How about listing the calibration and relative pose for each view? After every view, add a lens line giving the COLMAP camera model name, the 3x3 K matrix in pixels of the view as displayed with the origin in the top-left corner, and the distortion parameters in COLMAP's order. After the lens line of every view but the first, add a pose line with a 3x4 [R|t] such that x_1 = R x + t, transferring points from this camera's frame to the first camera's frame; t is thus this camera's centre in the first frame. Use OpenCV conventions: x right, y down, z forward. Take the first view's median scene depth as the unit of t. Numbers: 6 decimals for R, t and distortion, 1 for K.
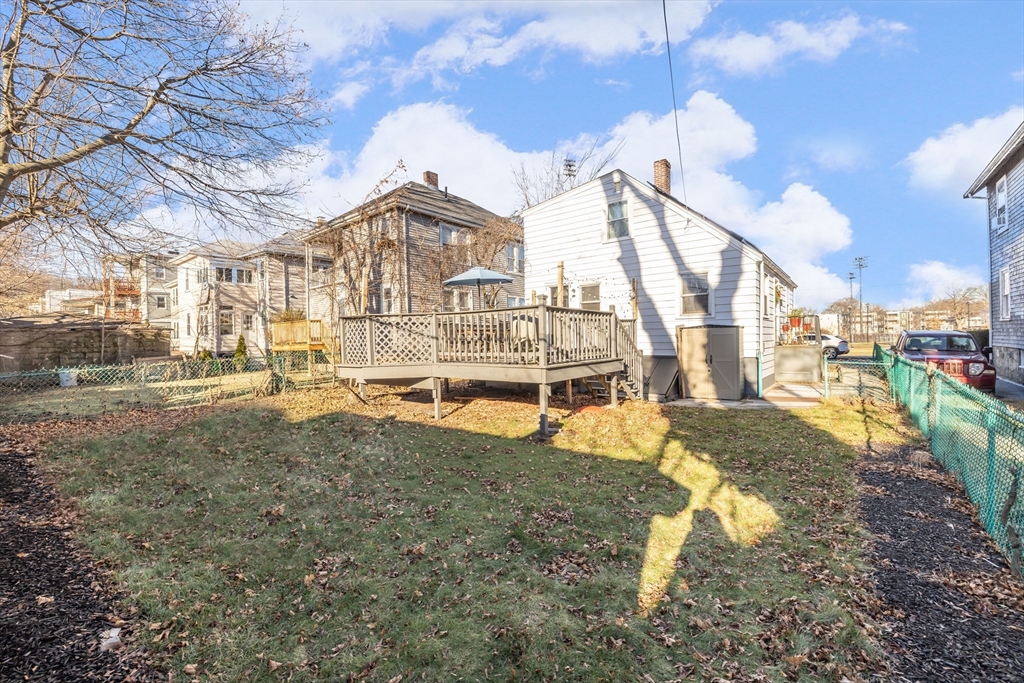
lens RADIAL K [[425.0, 0, 512.0], [0, 425.0, 341.5], [0, 0, 1]] dist [0.000507, 0.000095]
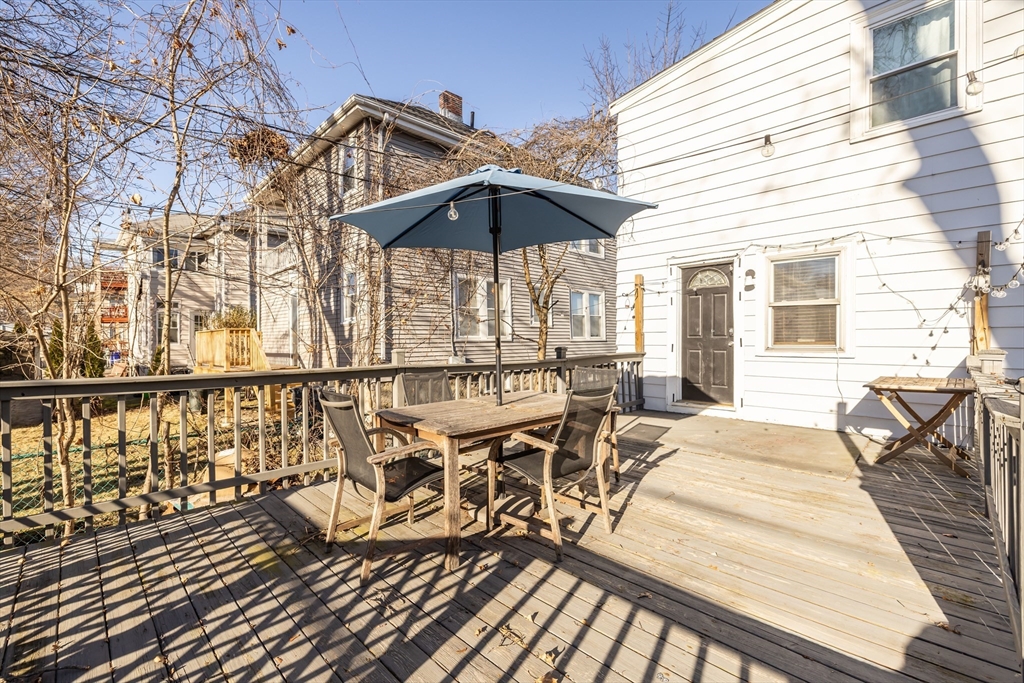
lens RADIAL K [[452.9, 0, 525.4], [0, 452.9, 346.1], [0, 0, 1]] dist [-0.001139, 0.000492]
pose [[0.995987, 0.012891, -0.088565, -0.020308], [-0.011543, 0.999810, 0.015715, -0.044718], [0.088751, -0.014630, 0.995946, 0.443526]]
